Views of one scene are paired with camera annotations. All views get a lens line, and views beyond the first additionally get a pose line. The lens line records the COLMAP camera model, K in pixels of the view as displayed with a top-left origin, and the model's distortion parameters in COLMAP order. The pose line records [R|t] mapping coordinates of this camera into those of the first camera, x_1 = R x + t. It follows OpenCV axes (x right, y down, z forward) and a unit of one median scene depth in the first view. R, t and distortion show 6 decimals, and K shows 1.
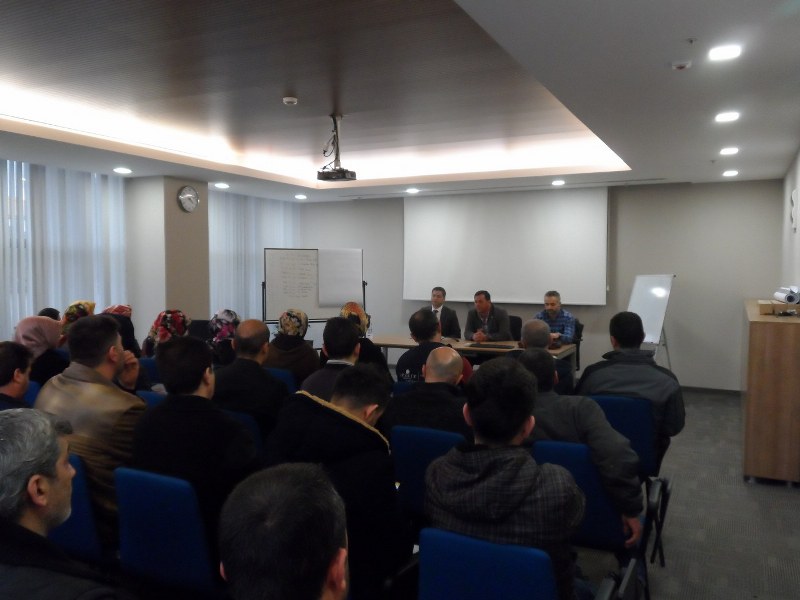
lens RADIAL K [[665.4, 0, 401.6], [0, 665.4, 297.5], [0, 0, 1]] dist [-0.003148, -0.008949]
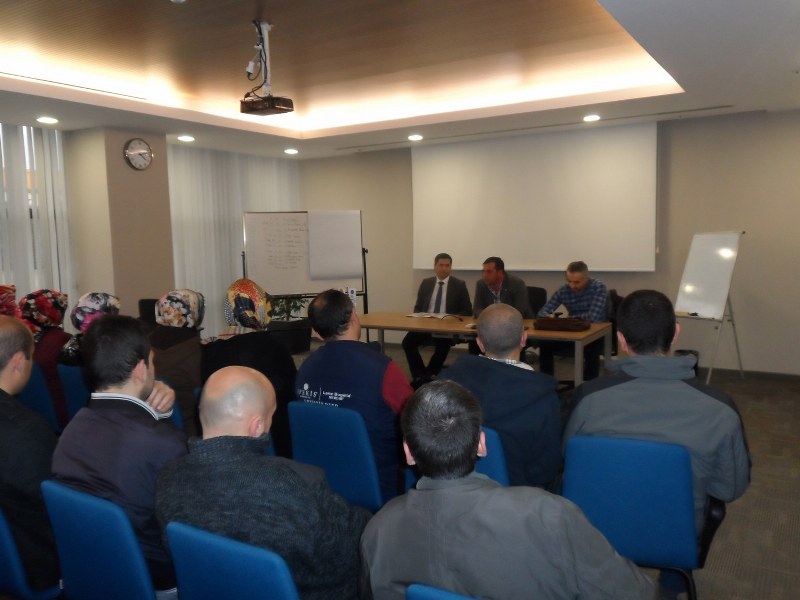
lens RADIAL K [[665.4, 0, 398.4], [0, 665.4, 303.7], [0, 0, 1]] dist [-0.003148, -0.008949]
pose [[0.995408, -0.014230, -0.094656, 0.079312], [0.019770, 0.998130, 0.057848, -0.002365], [0.093656, -0.059454, 0.993828, 0.182567]]
